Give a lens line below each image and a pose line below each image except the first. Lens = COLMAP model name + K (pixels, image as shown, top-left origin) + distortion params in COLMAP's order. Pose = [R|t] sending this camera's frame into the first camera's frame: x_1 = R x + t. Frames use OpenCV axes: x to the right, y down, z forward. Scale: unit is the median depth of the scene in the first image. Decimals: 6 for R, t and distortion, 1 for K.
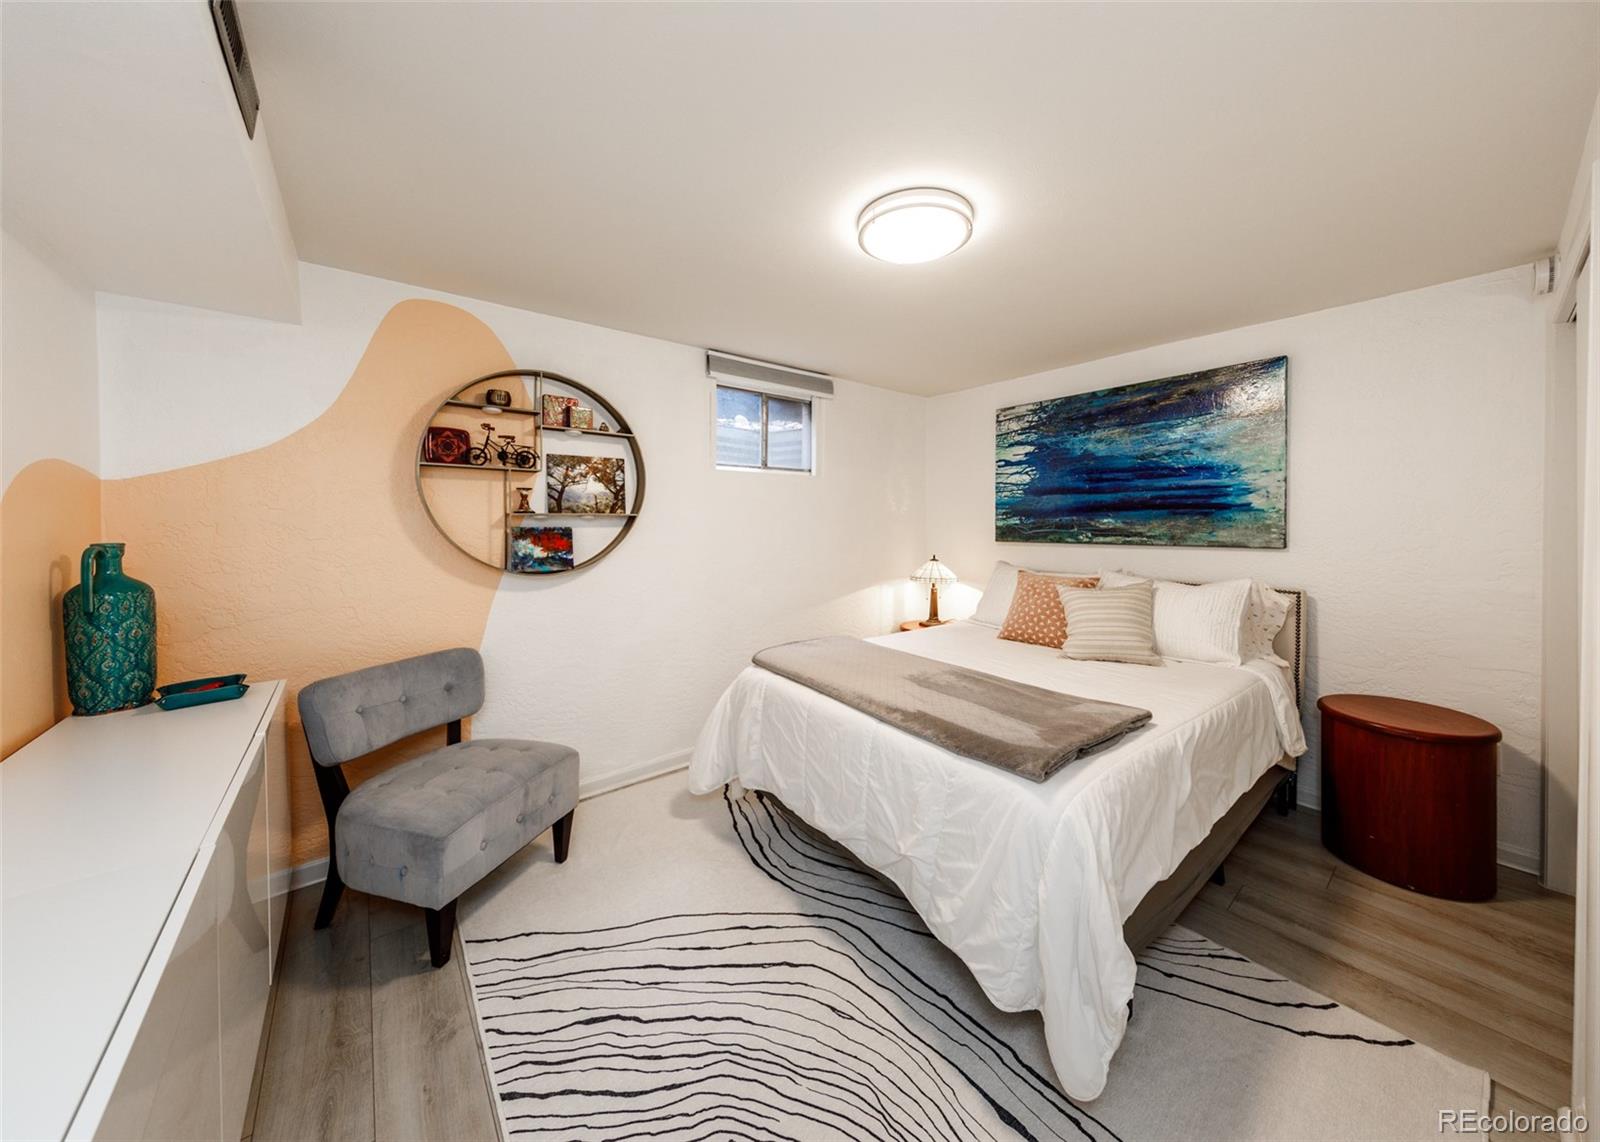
lens RADIAL K [[550.1, 0, 815.0], [0, 550.1, 524.5], [0, 0, 1]] dist [0.002185, -0.000085]
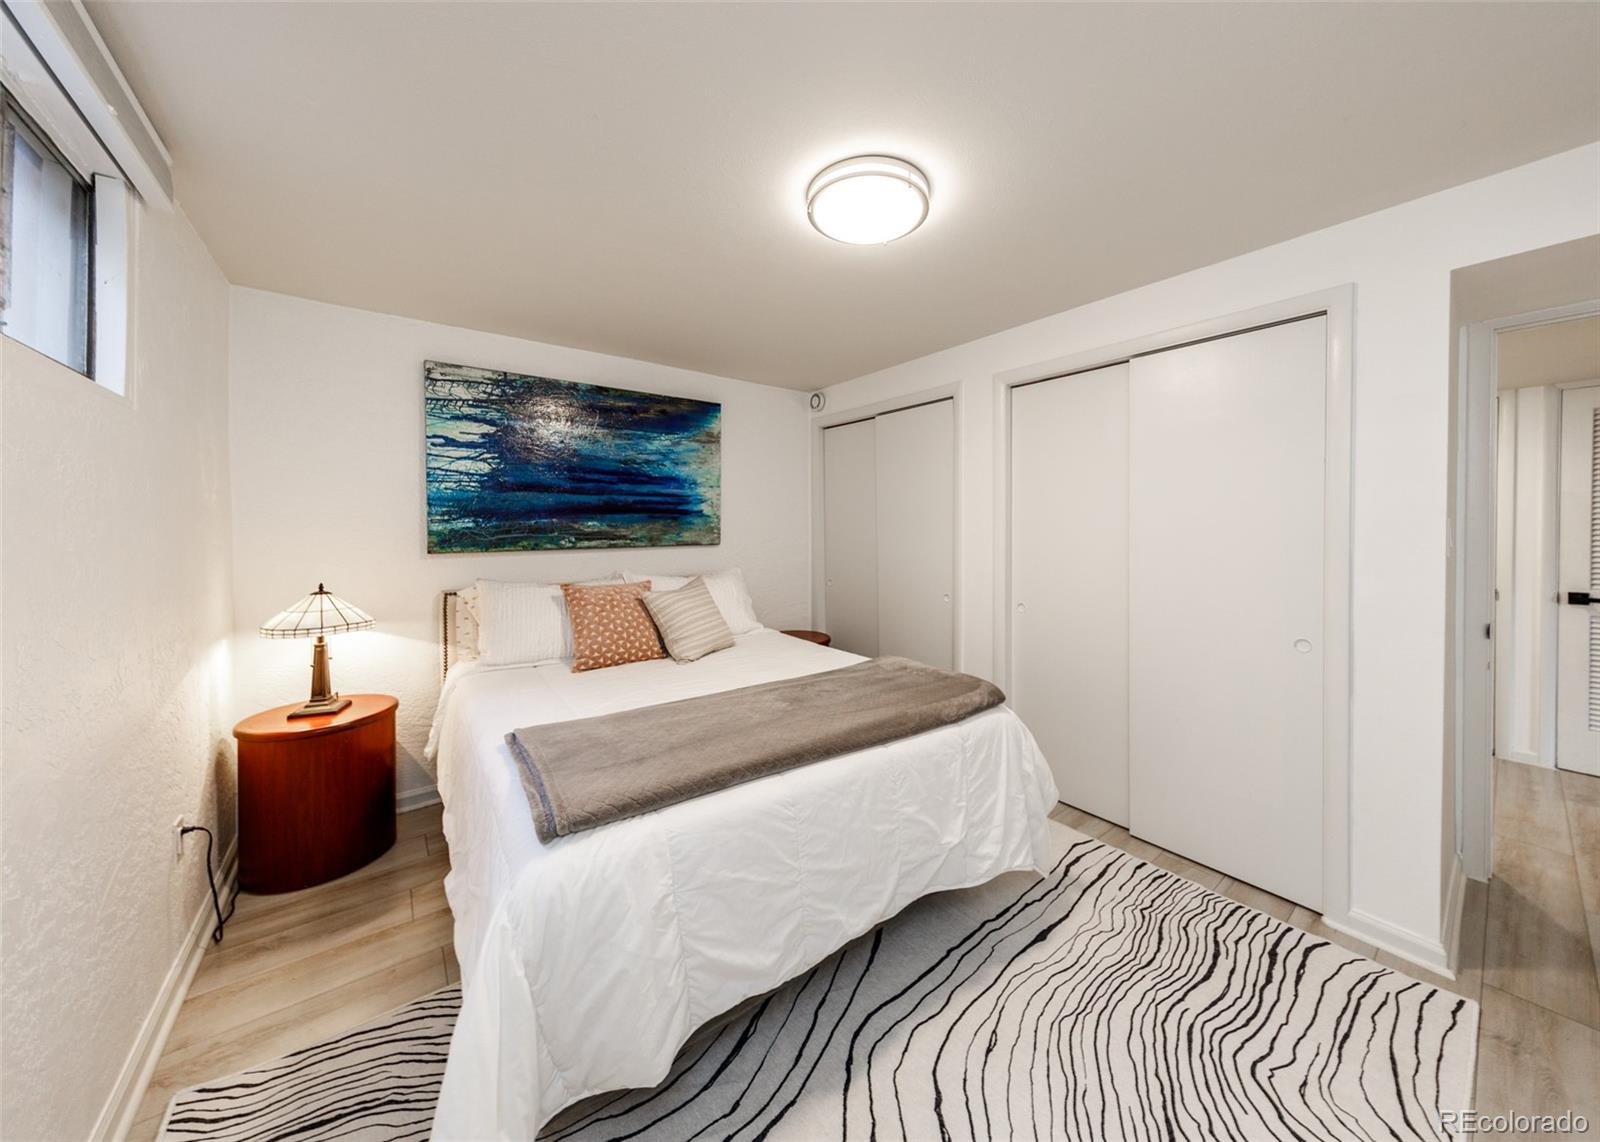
lens RADIAL K [[550.1, 0, 828.0], [0, 550.1, 529.2], [0, 0, 1]] dist [0.002185, -0.000085]
pose [[0.004862, -0.003079, 0.999983, -0.427022], [0.007334, 0.999968, 0.003043, 0.002729], [-0.999961, 0.007319, 0.004884, 0.606881]]
